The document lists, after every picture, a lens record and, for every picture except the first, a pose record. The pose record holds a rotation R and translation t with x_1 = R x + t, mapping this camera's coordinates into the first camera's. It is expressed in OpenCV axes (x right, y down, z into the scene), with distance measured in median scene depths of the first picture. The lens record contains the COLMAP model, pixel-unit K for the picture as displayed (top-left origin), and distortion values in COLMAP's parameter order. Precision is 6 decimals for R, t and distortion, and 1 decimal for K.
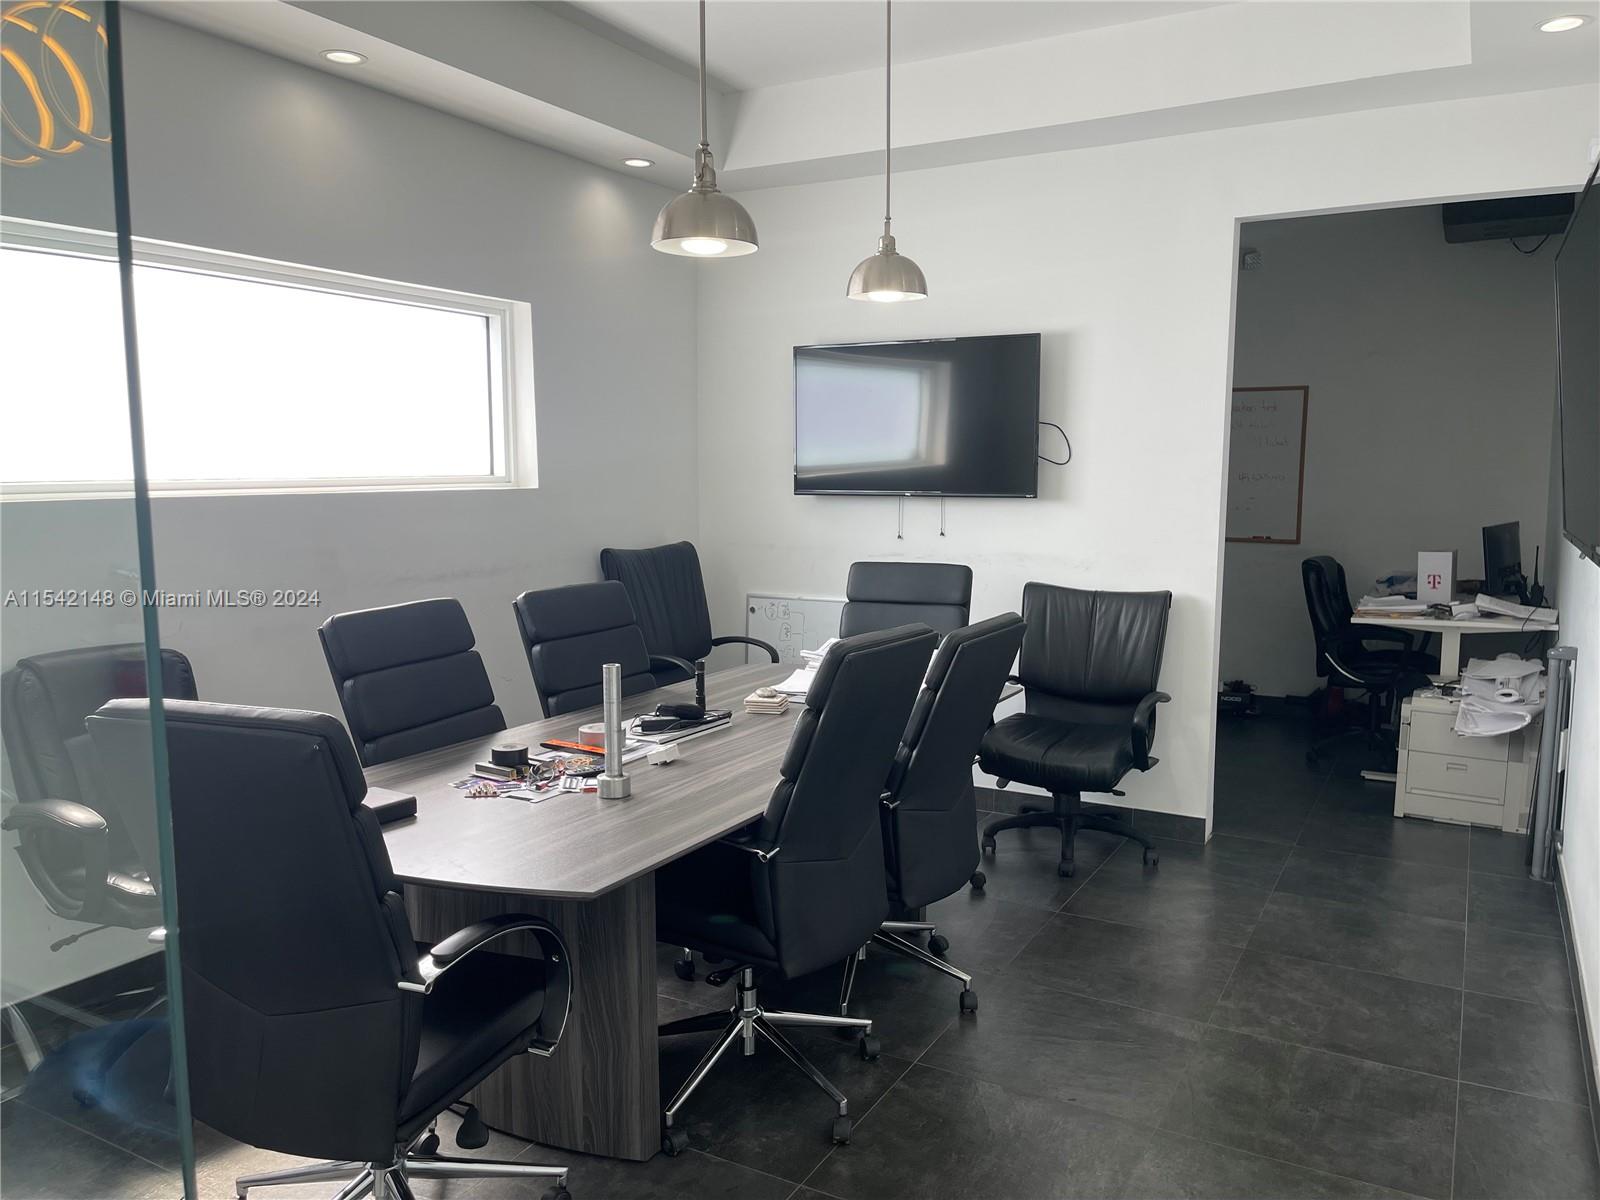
lens RADIAL K [[1196.0, 0, 795.0], [0, 1196.0, 599.4], [0, 0, 1]] dist [0.026689, -0.009403]
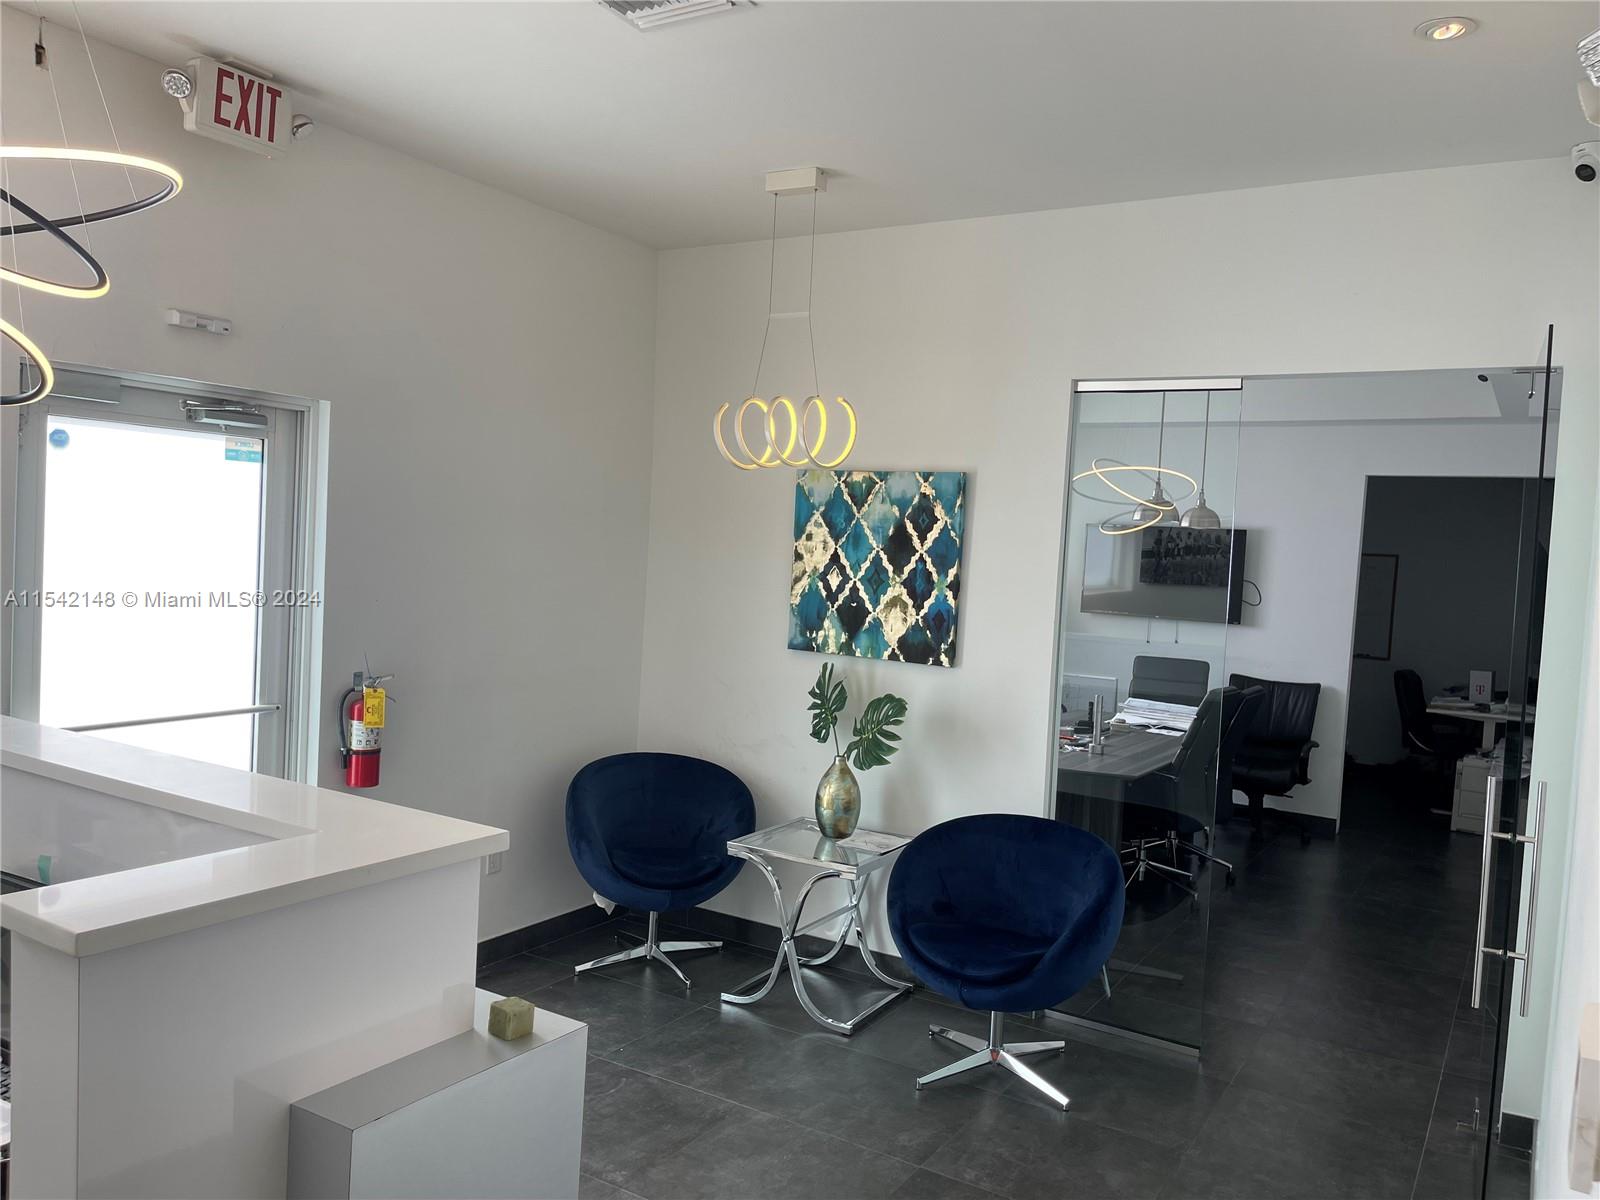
lens RADIAL K [[1196.0, 0, 794.4], [0, 1196.0, 603.4], [0, 0, 1]] dist [0.026689, -0.009403]
pose [[0.997346, 0.056679, -0.045698, -0.320881], [-0.059636, 0.996025, -0.066161, 0.032774], [0.041766, 0.068710, 0.996762, -0.663561]]
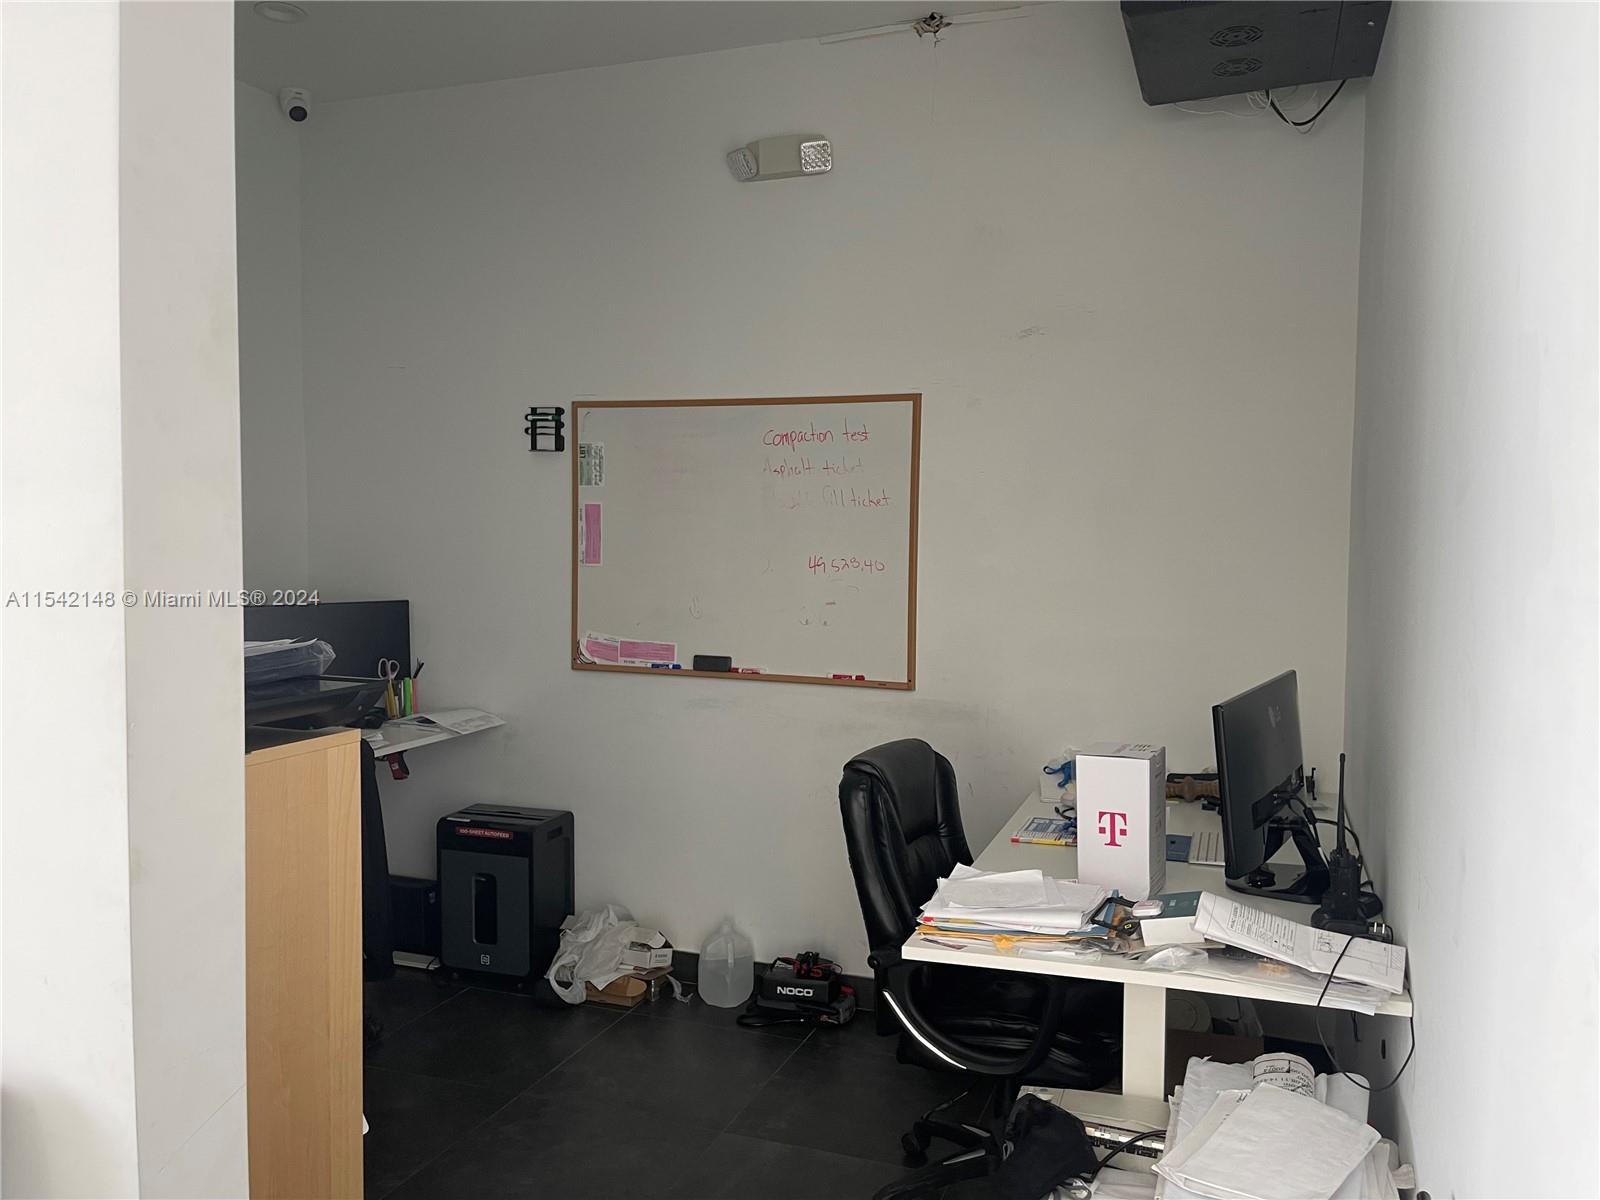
lens RADIAL K [[1196.0, 0, 807.8], [0, 1196.0, 602.8], [0, 0, 1]] dist [0.026689, -0.009403]
pose [[0.987544, 0.000709, 0.157343, 0.385610], [0.008000, 0.998470, -0.054716, -0.074650], [-0.157141, 0.055293, 0.986027, 0.645206]]
